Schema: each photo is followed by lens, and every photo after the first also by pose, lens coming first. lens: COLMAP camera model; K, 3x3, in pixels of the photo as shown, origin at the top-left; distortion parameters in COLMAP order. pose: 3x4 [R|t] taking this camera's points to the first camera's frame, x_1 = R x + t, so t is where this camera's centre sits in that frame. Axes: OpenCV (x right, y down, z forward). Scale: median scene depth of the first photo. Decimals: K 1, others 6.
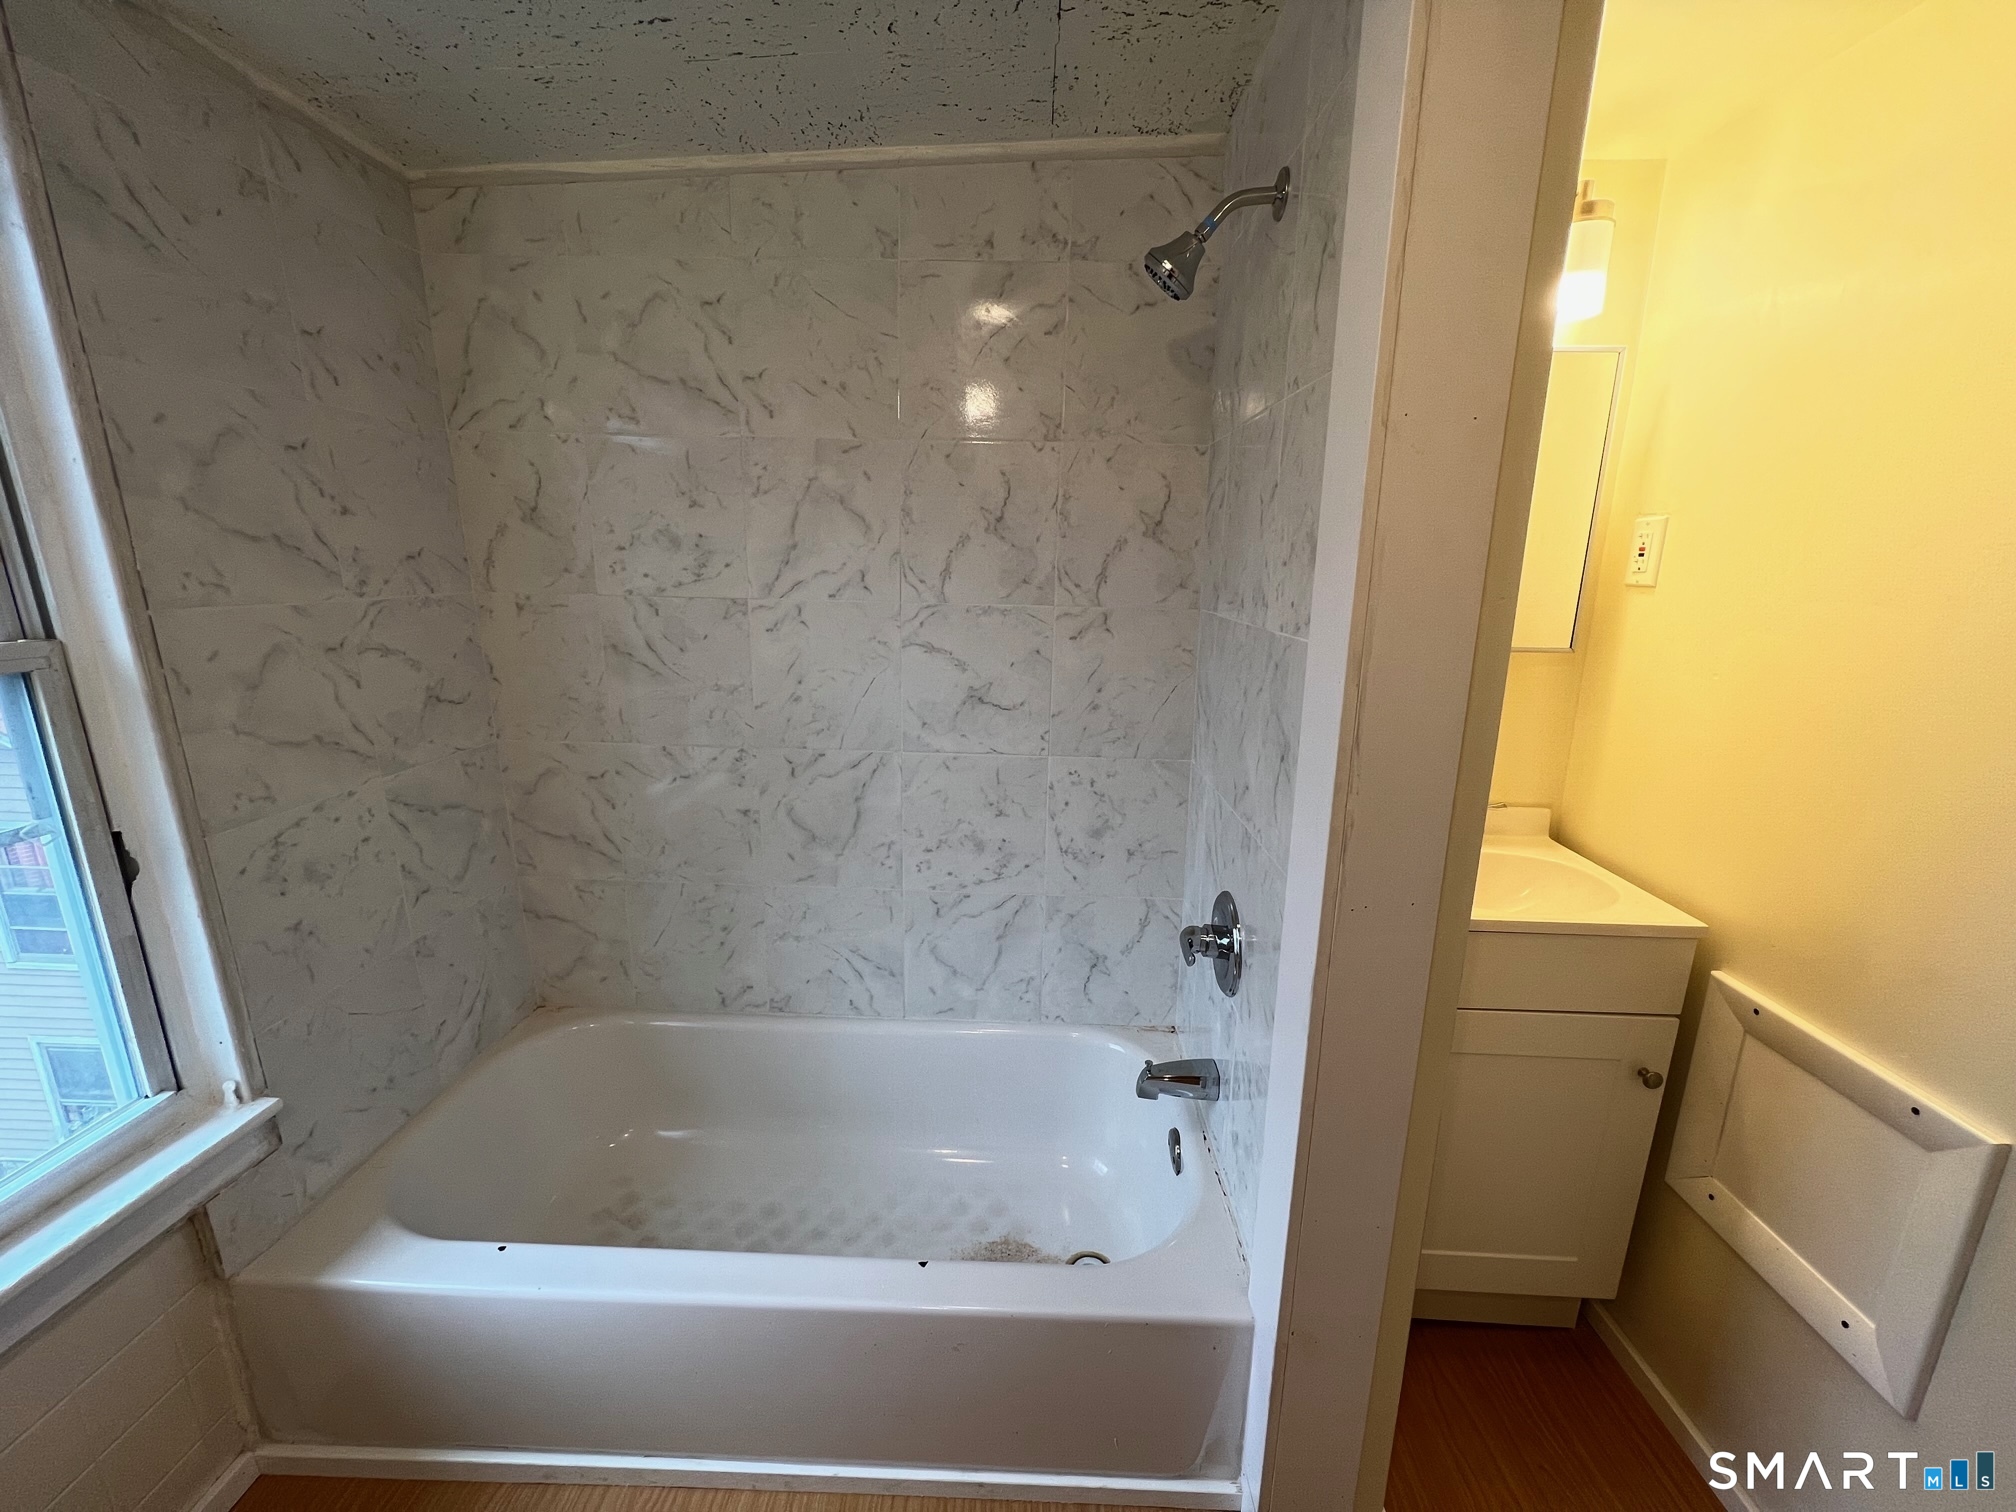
lens RADIAL K [[804.9, 0, 1006.5], [0, 804.9, 756.4], [0, 0, 1]] dist [-0.002644, -0.000164]
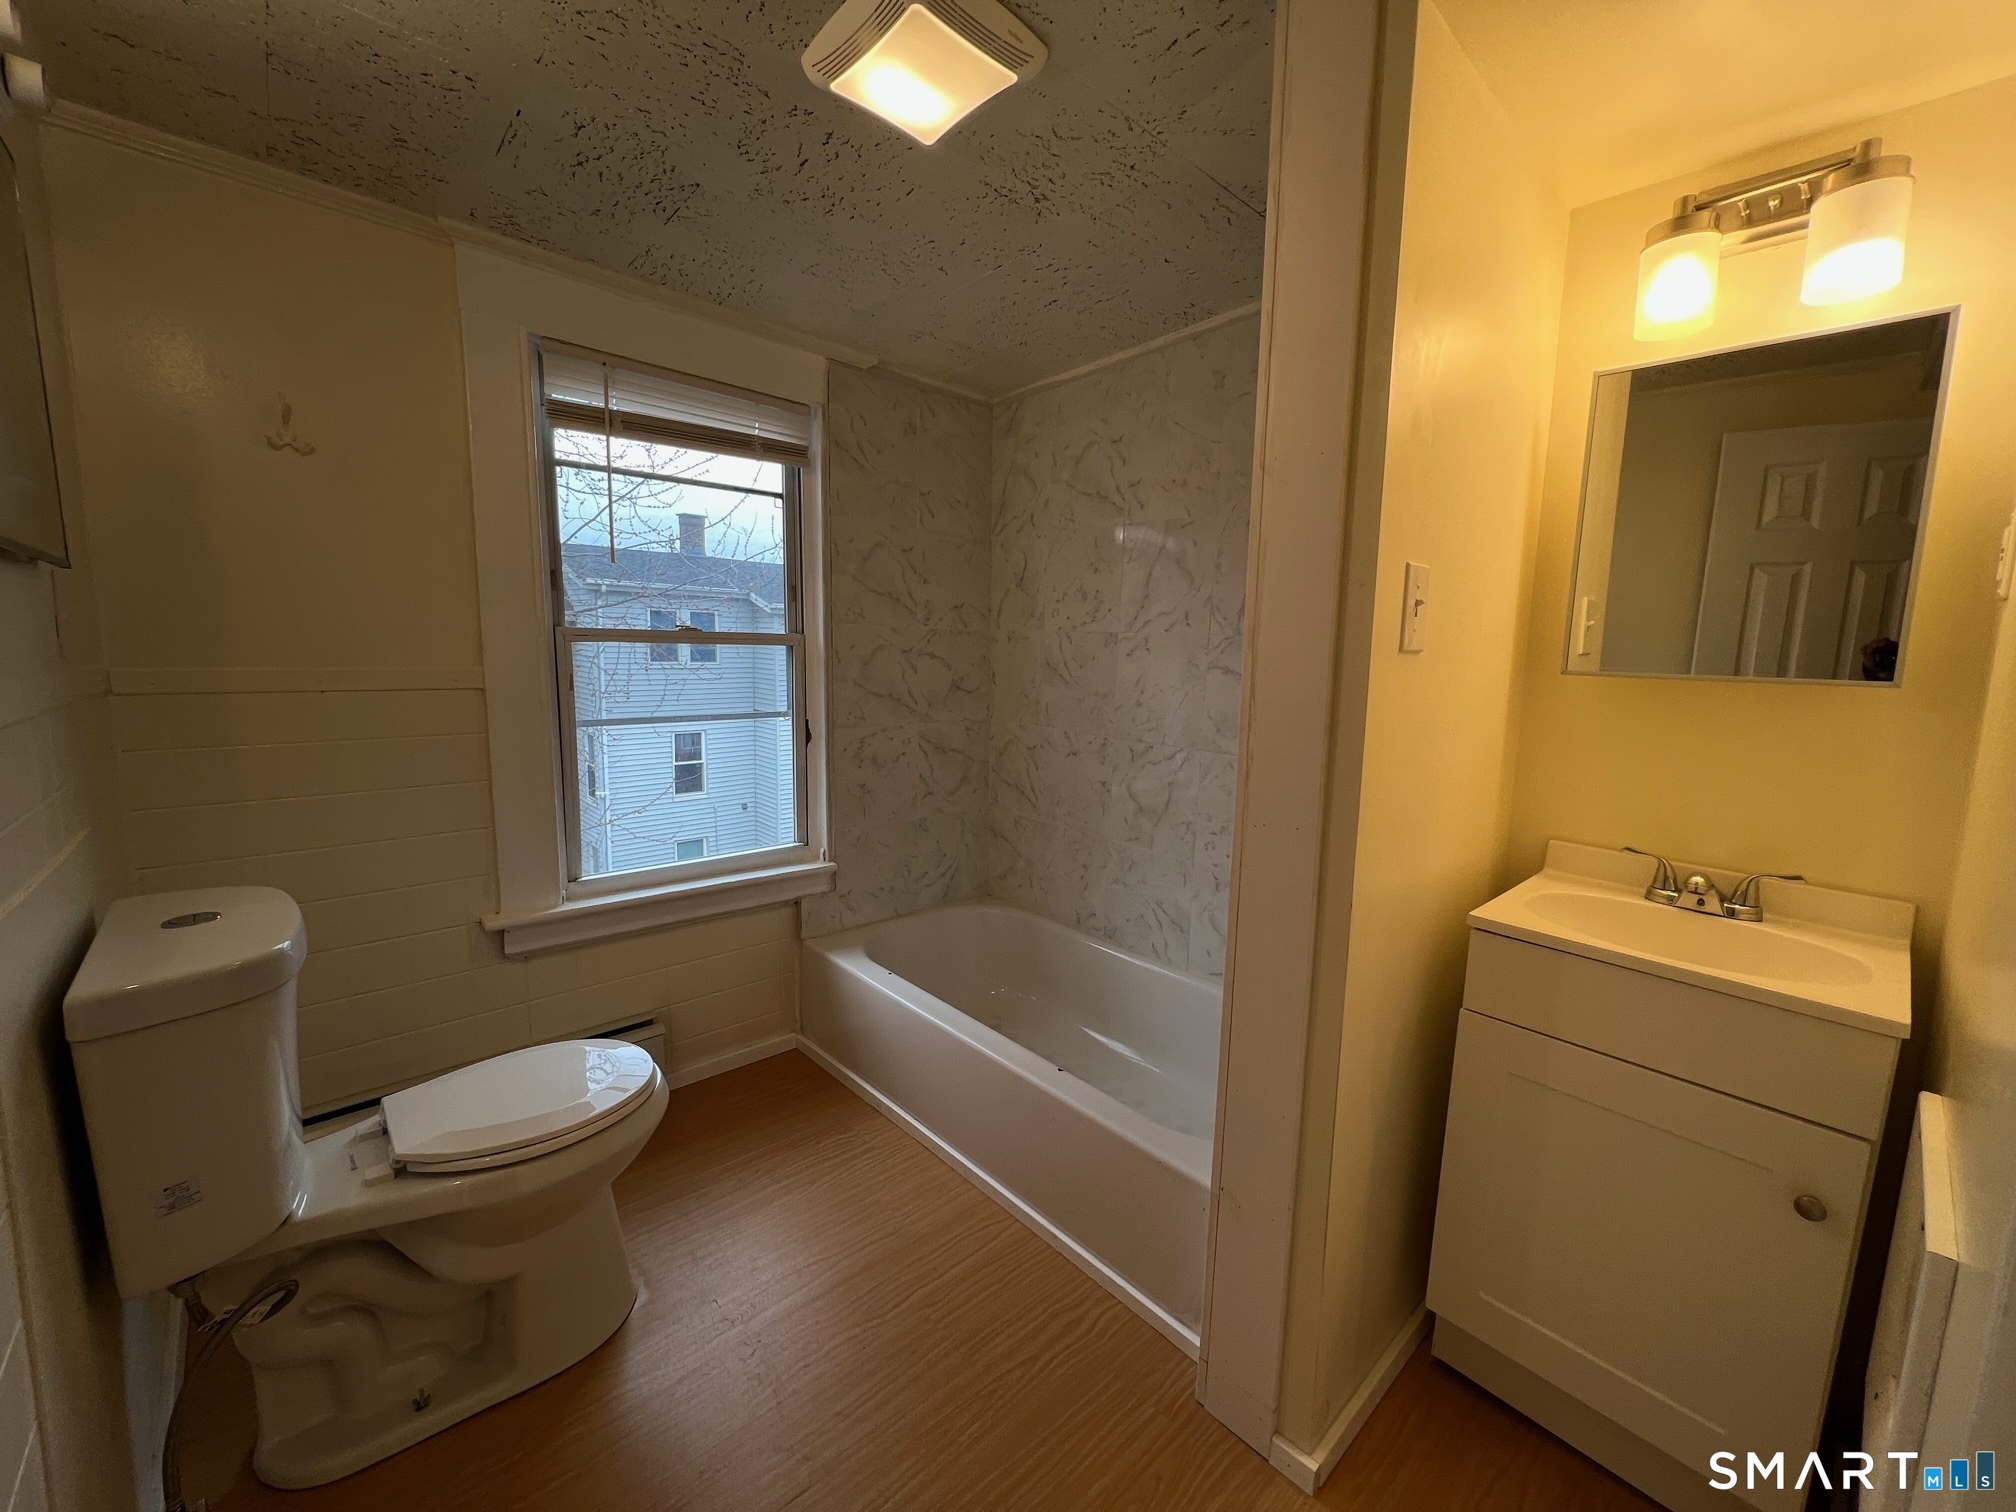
lens RADIAL K [[803.4, 0, 1008.1], [0, 803.4, 763.1], [0, 0, 1]] dist [-0.001791, -0.001442]
pose [[0.696259, 0.112343, -0.708945, 0.614973], [-0.186896, 0.981982, -0.027942, 0.116691], [0.693032, 0.151954, 0.704710, -0.127131]]
